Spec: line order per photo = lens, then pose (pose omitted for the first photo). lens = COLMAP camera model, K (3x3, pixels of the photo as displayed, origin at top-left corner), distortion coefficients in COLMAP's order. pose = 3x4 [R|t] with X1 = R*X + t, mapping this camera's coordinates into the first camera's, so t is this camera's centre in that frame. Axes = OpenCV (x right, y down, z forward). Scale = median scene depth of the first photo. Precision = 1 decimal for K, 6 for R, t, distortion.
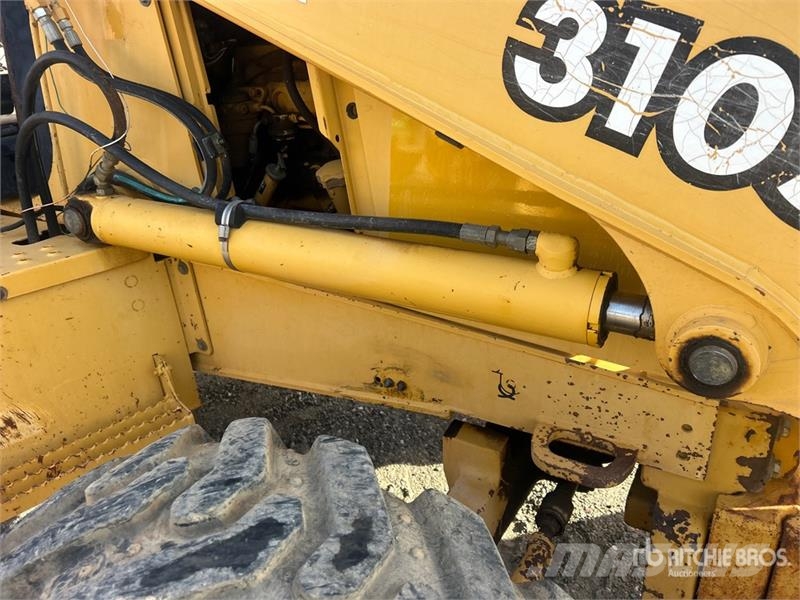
lens RADIAL K [[613.1, 0, 400.1], [0, 613.1, 309.7], [0, 0, 1]] dist [0.007553, 0.003330]
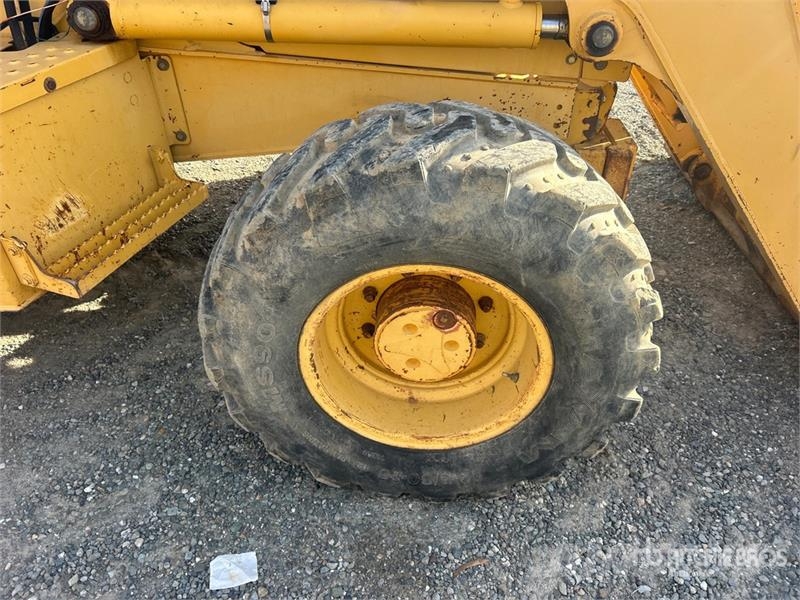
lens RADIAL K [[600.4, 0, 406.4], [0, 600.4, 297.2], [0, 0, 1]] dist [0.048719, -0.060339]
pose [[0.886176, -0.237605, 0.397789, -0.747287], [0.154625, 0.960944, 0.229518, 0.245893], [-0.436788, -0.141885, 0.888305, -0.444090]]
